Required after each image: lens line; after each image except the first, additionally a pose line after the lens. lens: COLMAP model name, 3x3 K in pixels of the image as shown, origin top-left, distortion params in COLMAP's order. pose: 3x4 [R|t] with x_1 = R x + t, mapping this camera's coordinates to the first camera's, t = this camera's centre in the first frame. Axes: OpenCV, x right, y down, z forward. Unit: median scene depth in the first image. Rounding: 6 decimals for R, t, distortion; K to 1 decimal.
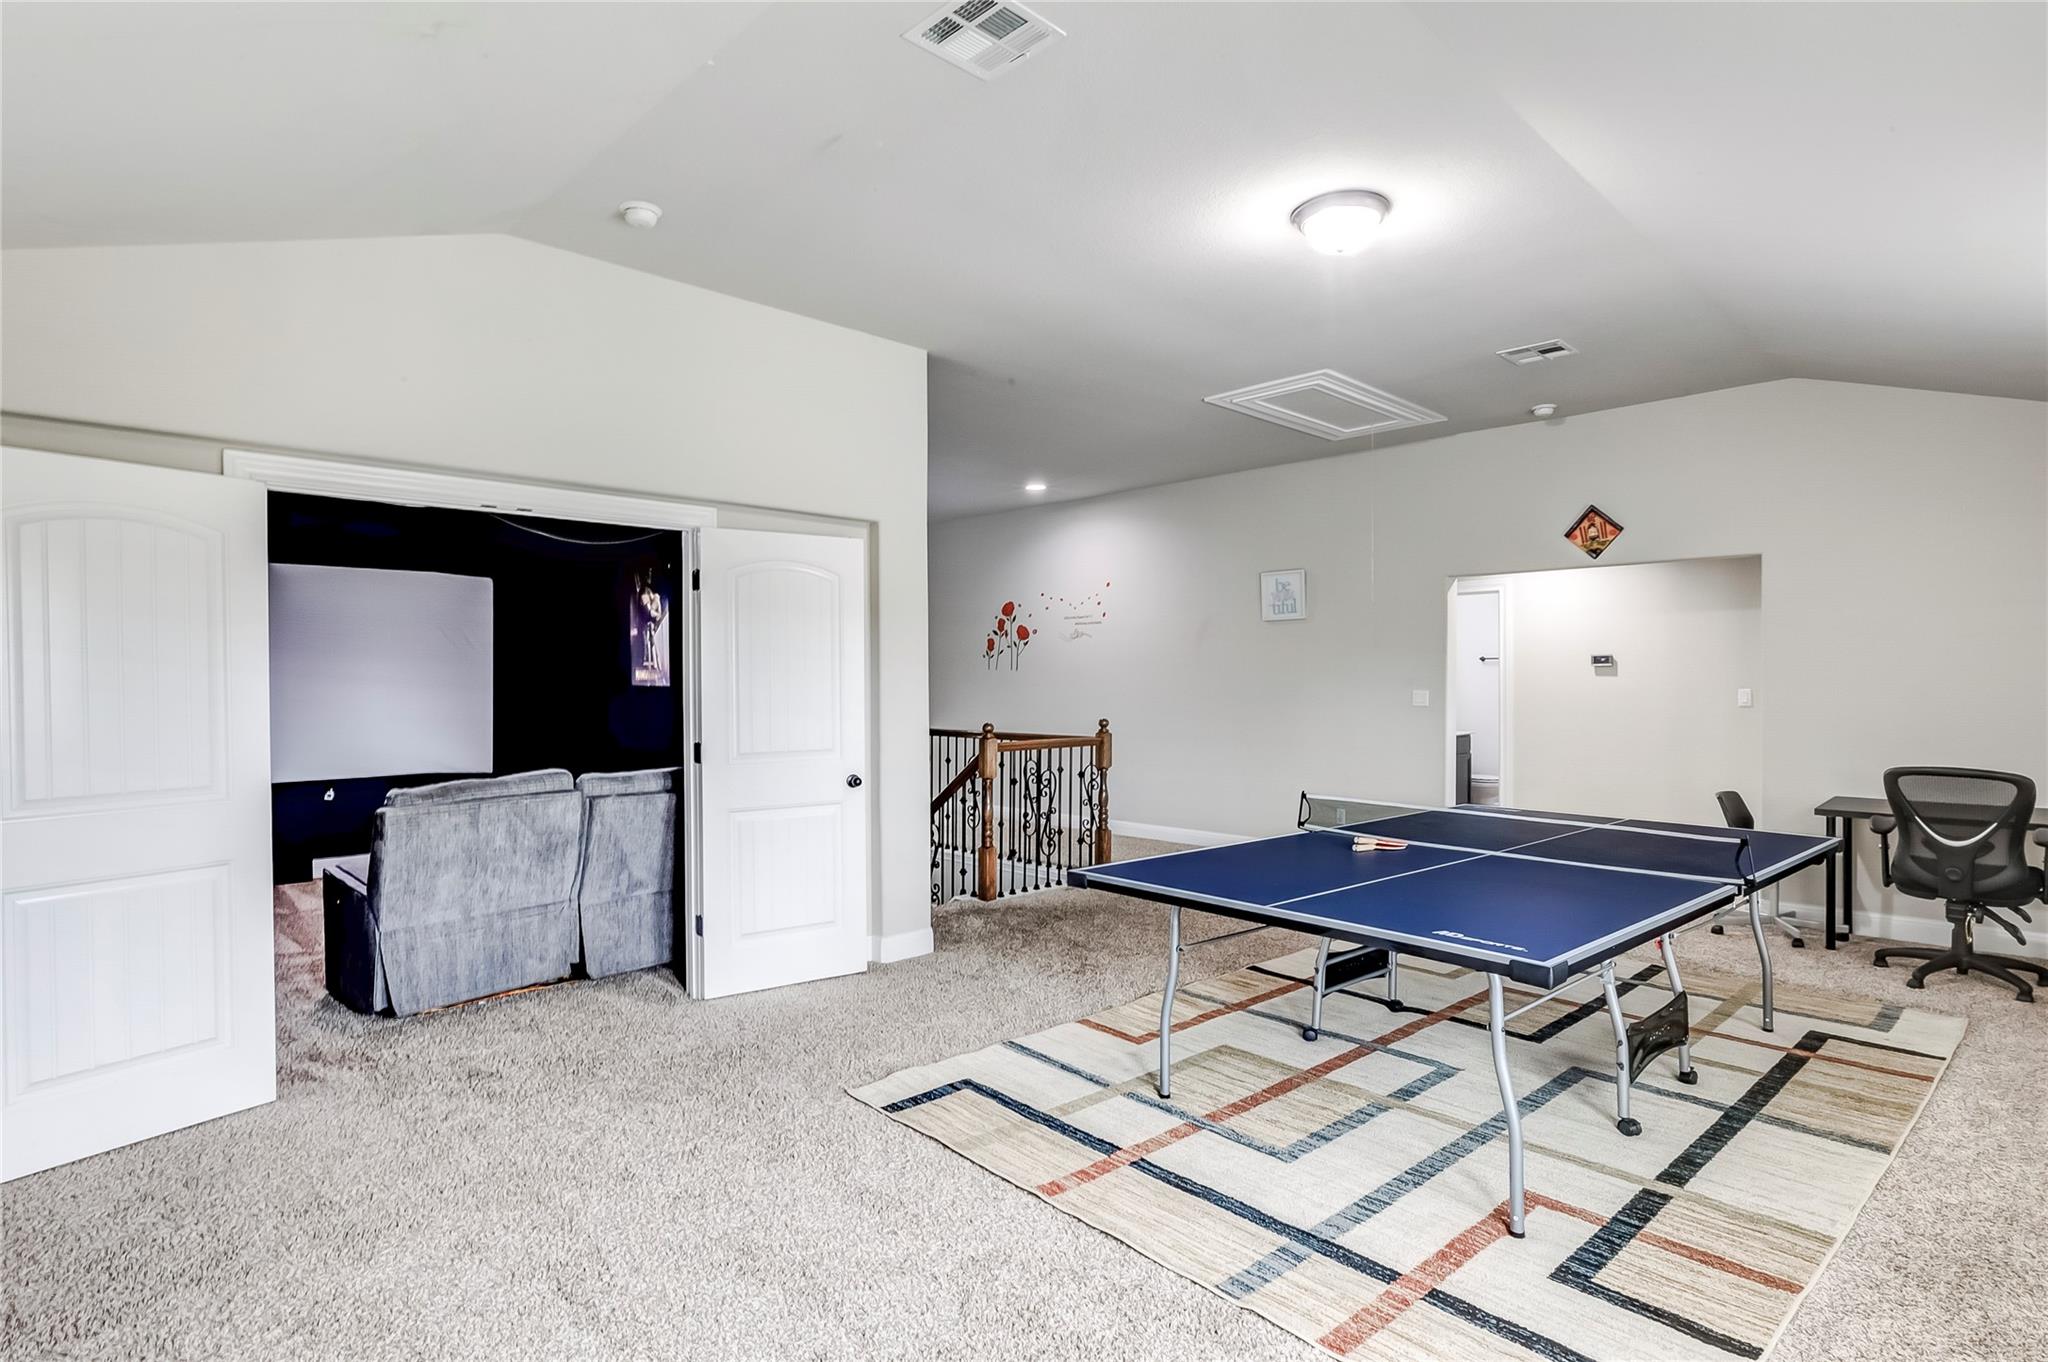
lens RADIAL K [[1062.8, 0, 1024.0], [0, 1062.8, 681.0], [0, 0, 1]] dist [0.000198, 0.000038]
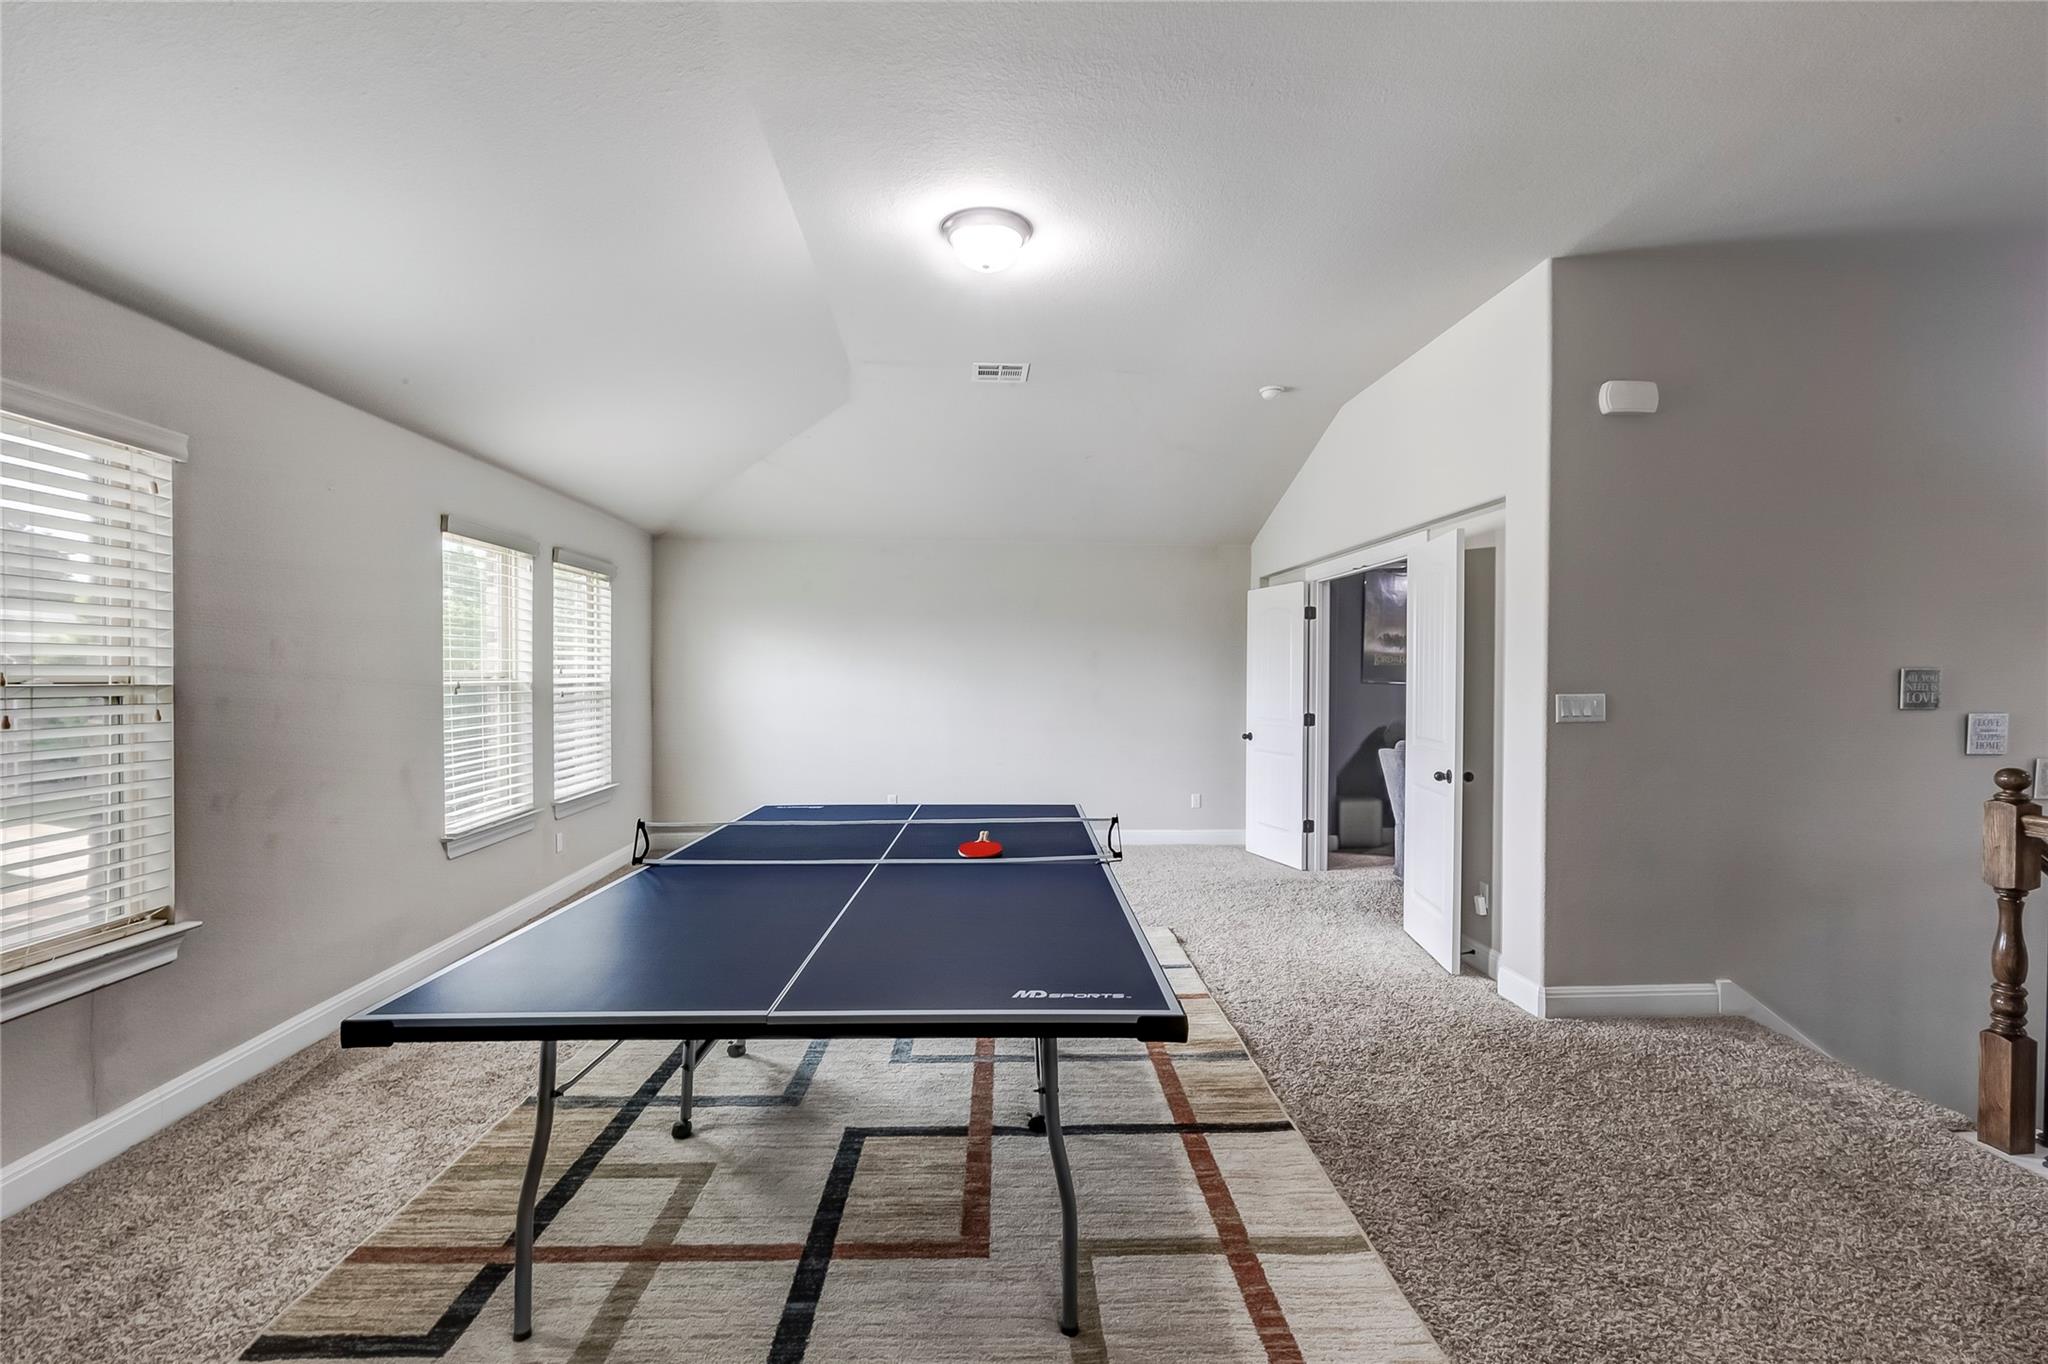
lens RADIAL K [[922.1, 0, 1024.9], [0, 922.1, 689.1], [0, 0, 1]] dist [0.003319, 0.000062]
pose [[-0.656391, 0.004191, -0.754409, 0.906835], [0.001609, 0.999990, 0.004156, 0.006911], [0.754419, 0.001514, -0.656391, 1.533683]]
